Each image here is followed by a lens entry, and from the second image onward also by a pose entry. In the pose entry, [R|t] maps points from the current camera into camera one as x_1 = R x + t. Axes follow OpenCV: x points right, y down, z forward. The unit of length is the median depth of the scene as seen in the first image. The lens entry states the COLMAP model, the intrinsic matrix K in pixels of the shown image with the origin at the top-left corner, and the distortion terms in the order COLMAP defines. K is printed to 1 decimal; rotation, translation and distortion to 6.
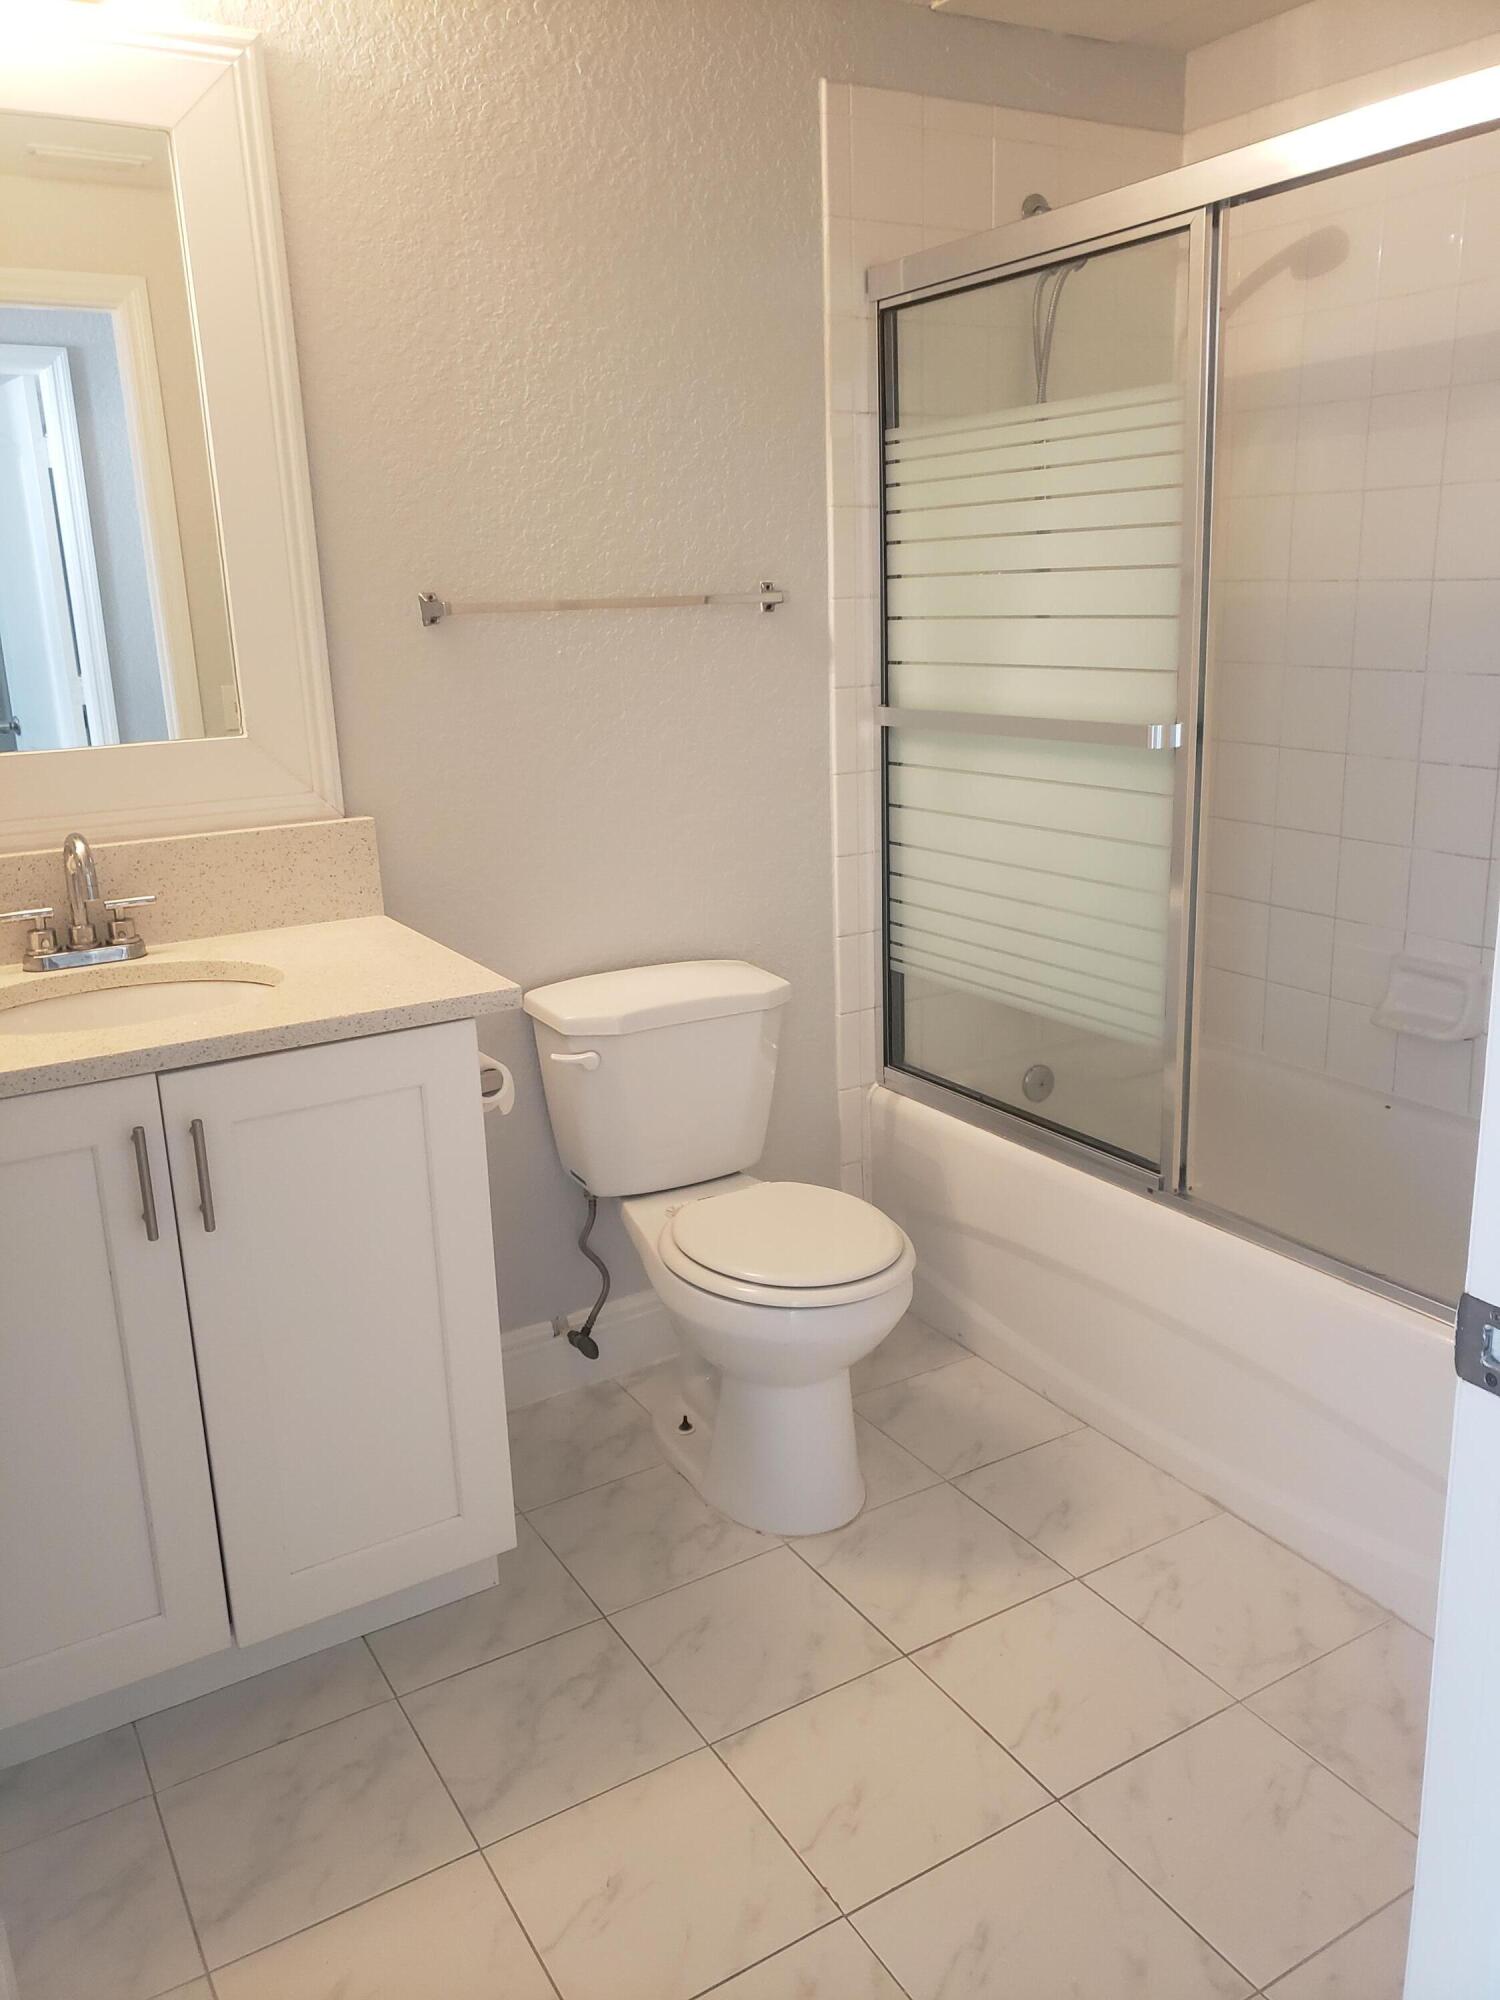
lens RADIAL K [[1572.9, 0, 750.0], [0, 1572.9, 1000.0], [0, 0, 1]] dist [0.026246, 0.007125]
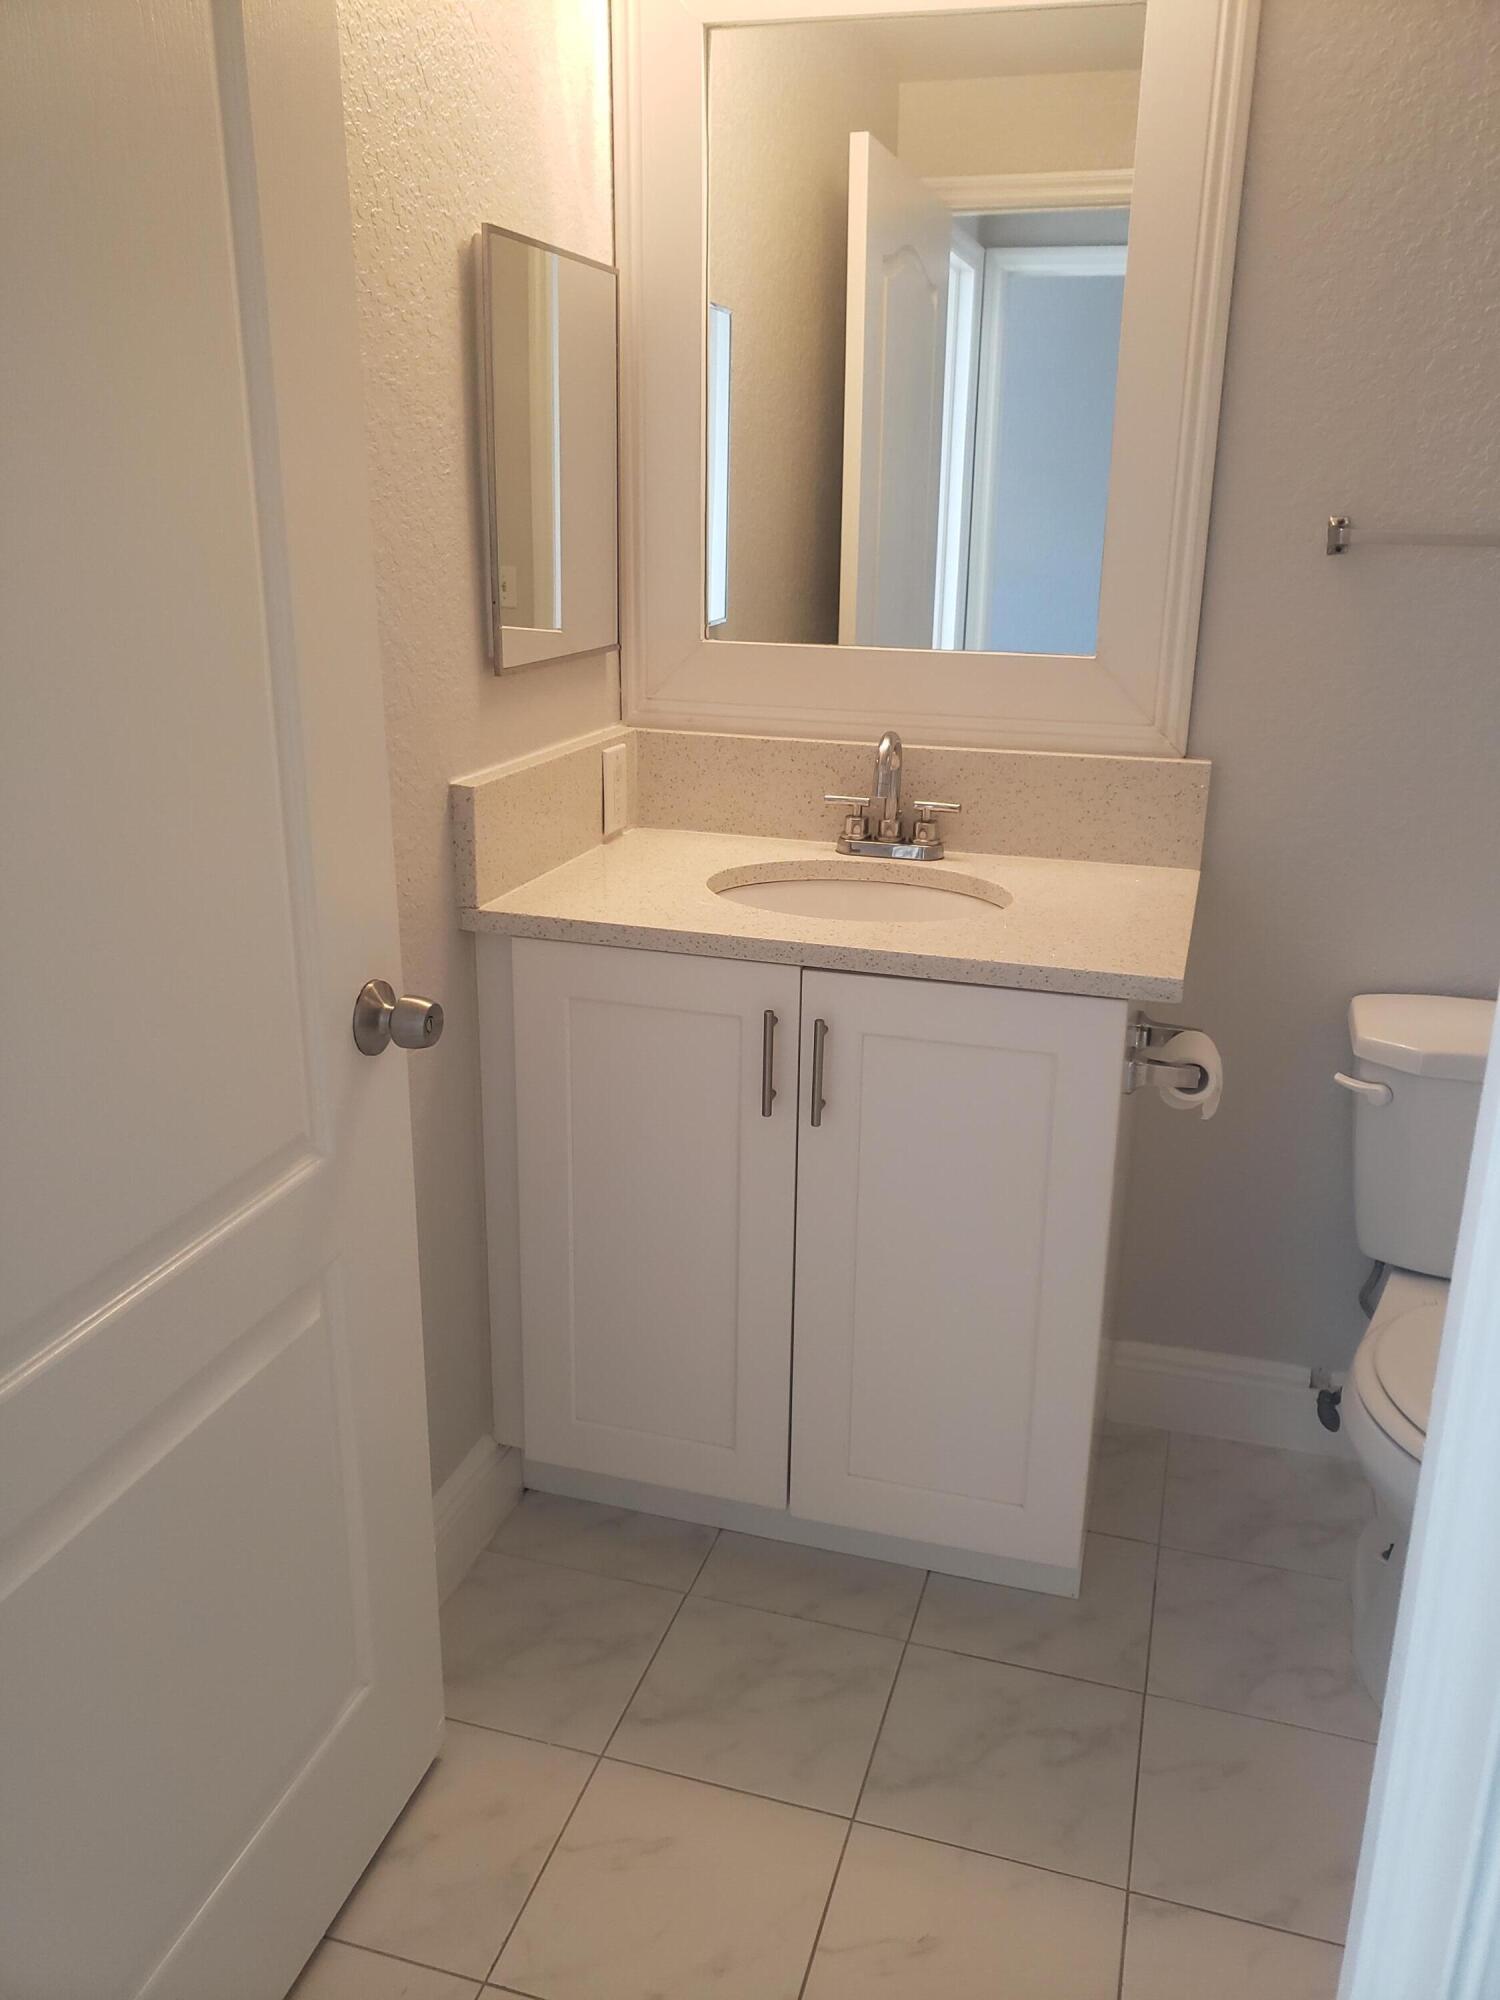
lens RADIAL K [[1572.9, 0, 750.0], [0, 1572.9, 1000.0], [0, 0, 1]] dist [0.026246, 0.007125]
pose [[0.680469, 0.266698, -0.682521, 0.262287], [-0.228451, 0.962206, 0.148222, -0.065486], [0.696256, 0.055063, 0.715679, 0.190573]]
